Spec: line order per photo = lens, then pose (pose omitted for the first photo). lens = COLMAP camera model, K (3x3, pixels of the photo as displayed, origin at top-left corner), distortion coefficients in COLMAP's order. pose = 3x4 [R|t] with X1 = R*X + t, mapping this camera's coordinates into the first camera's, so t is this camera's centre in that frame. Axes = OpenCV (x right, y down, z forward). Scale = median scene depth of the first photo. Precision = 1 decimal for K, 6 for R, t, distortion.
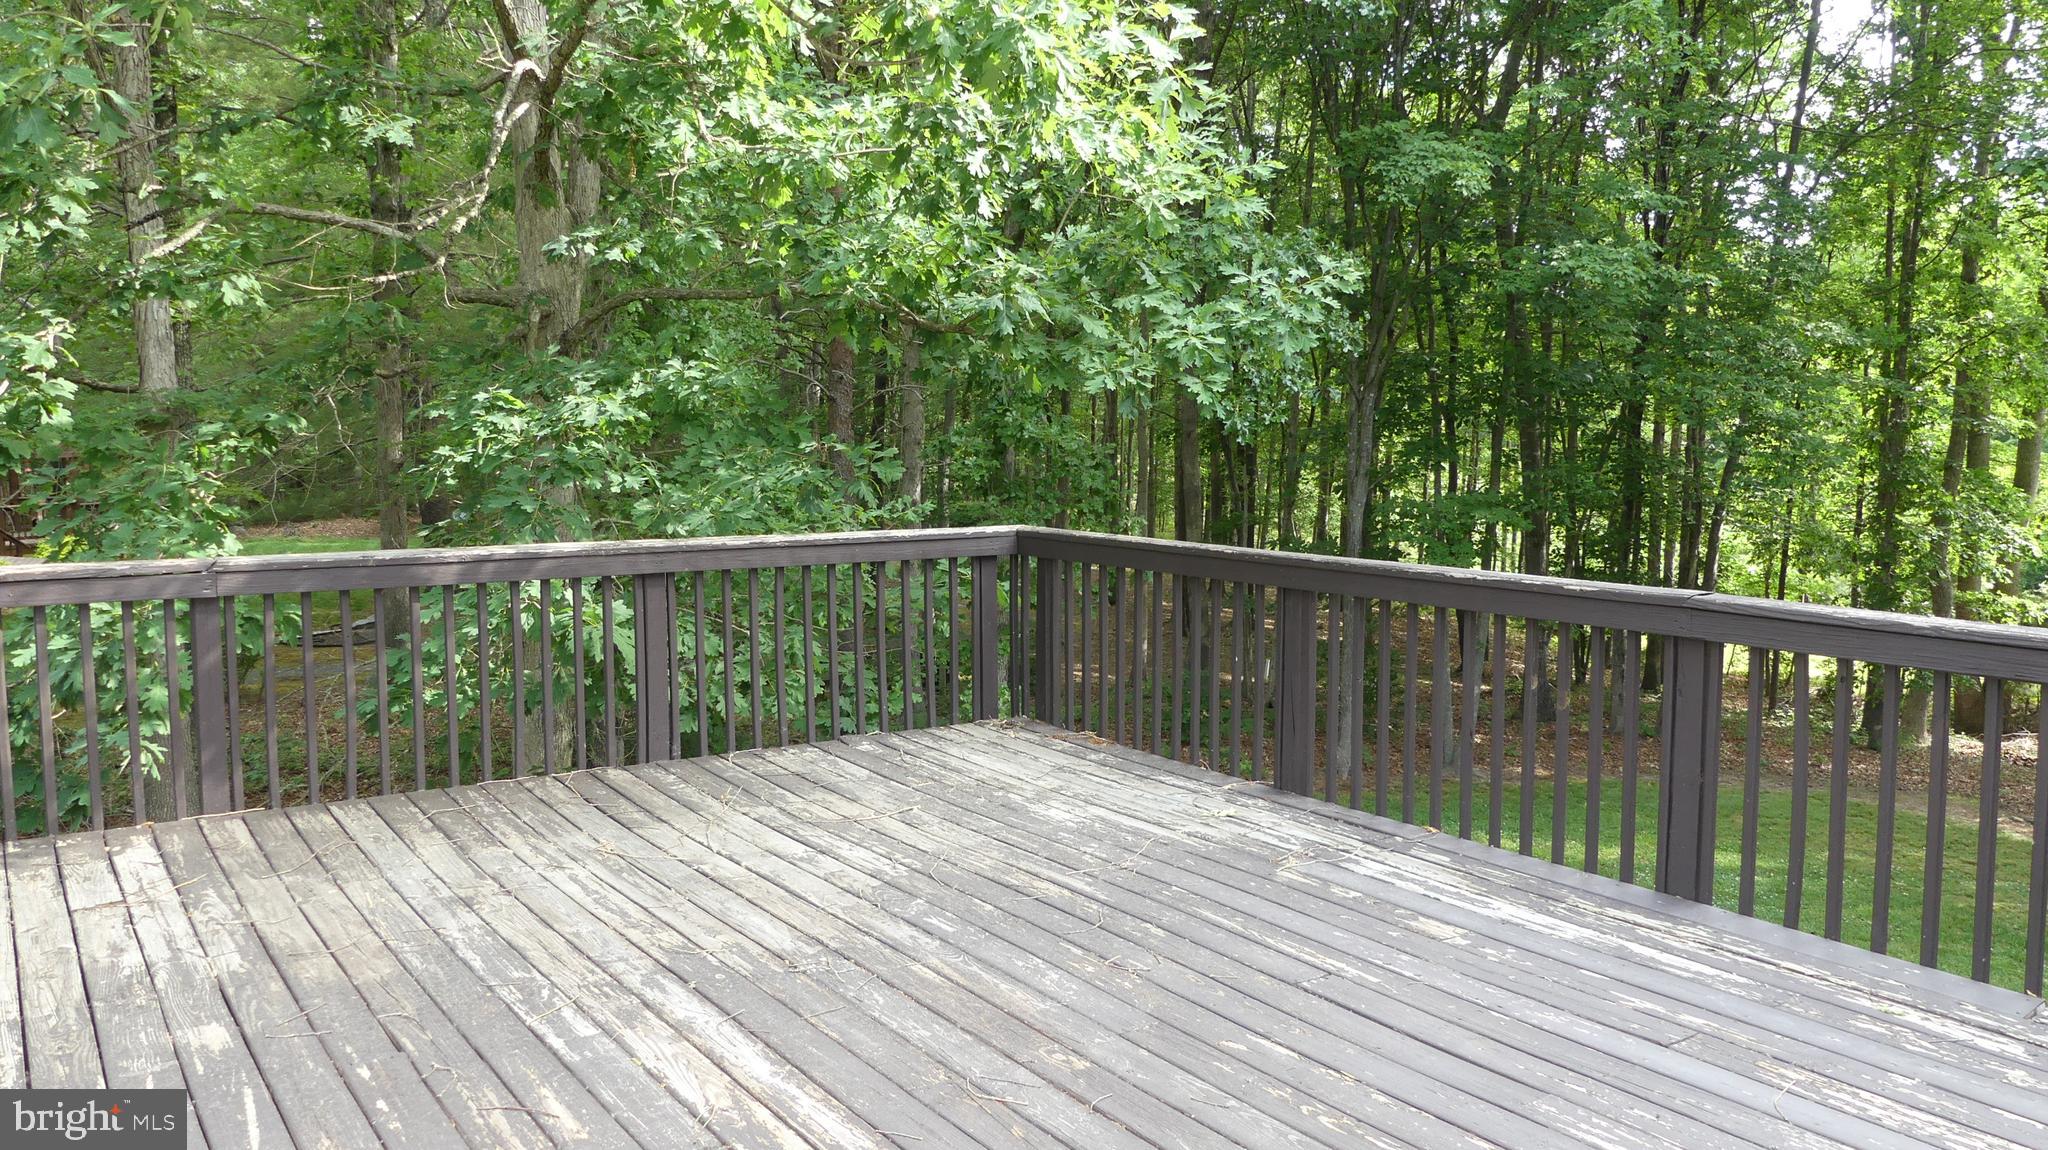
lens RADIAL K [[1553.3, 0, 1024.0], [0, 1553.3, 575.0], [0, 0, 1]] dist [-0.029650, 0.031611]
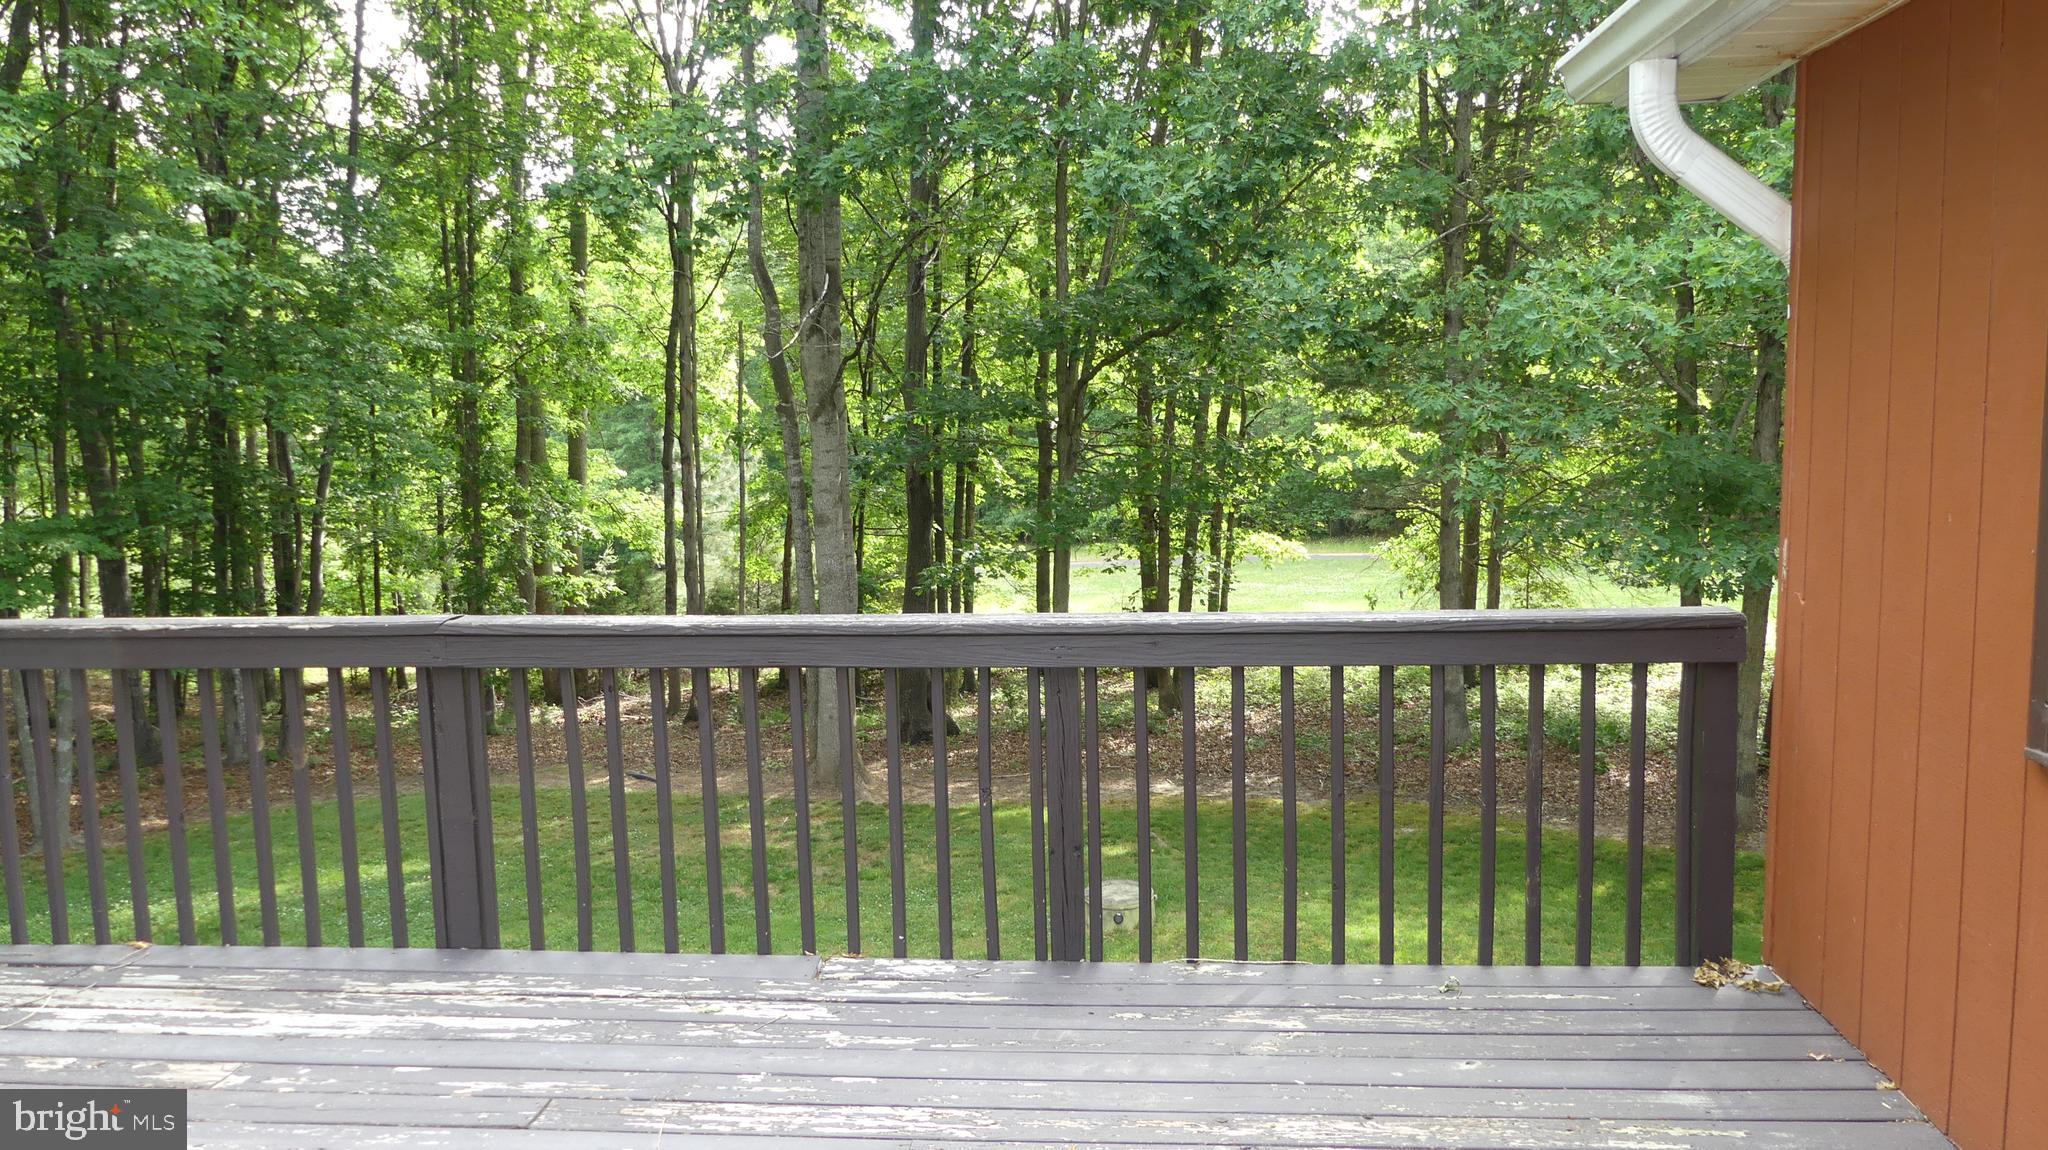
lens RADIAL K [[1553.3, 0, 1024.0], [0, 1553.3, 575.0], [0, 0, 1]] dist [-0.029650, 0.031611]
pose [[0.642653, -0.095849, 0.760138, -0.034138], [0.098451, 0.994250, 0.042135, -0.015861], [-0.759806, 0.047758, 0.648394, 0.128752]]
